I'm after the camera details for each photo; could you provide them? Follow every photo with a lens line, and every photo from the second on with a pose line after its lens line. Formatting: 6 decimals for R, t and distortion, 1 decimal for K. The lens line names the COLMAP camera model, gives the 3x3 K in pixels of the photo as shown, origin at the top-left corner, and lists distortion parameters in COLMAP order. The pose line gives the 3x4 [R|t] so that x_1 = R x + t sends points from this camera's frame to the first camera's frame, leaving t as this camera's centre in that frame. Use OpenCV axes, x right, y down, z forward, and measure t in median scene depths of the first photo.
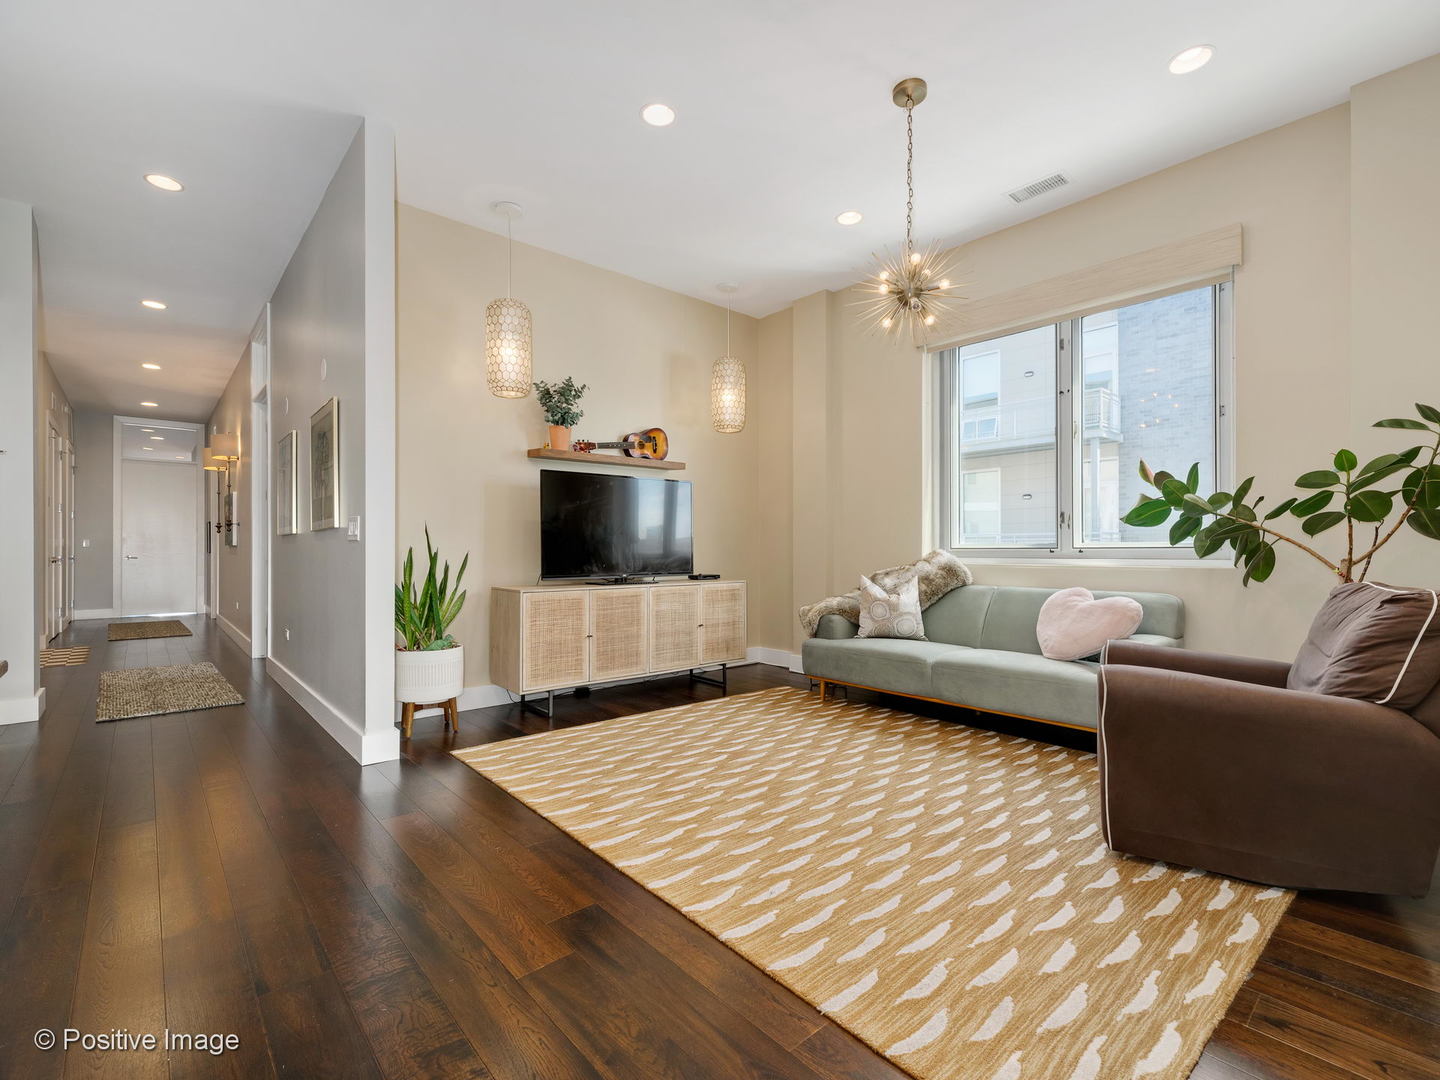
lens RADIAL K [[672.9, 0, 720.0], [0, 672.9, 540.0], [0, 0, 1]] dist [-0.000319, 0.000222]
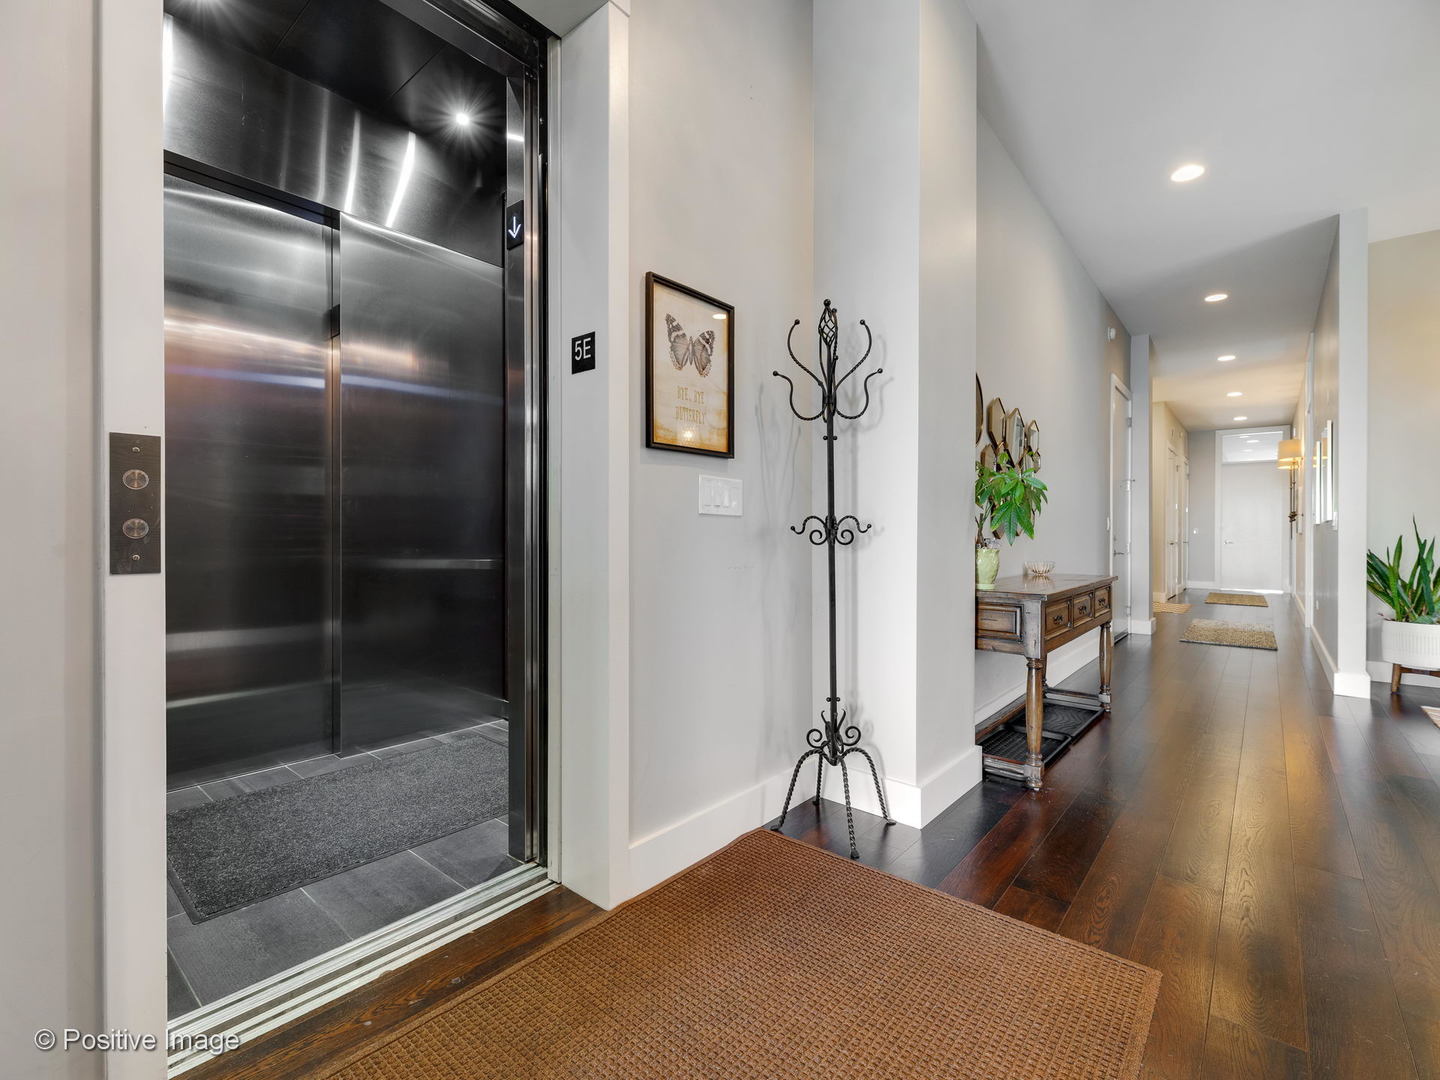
lens RADIAL K [[672.9, 0, 720.0], [0, 672.9, 540.0], [0, 0, 1]] dist [-0.000319, 0.000222]
pose [[0.176586, 0.010244, -0.984232, 0.261796], [0.009733, 0.999879, 0.012153, -0.004142], [0.984237, -0.011726, 0.176464, -0.209625]]
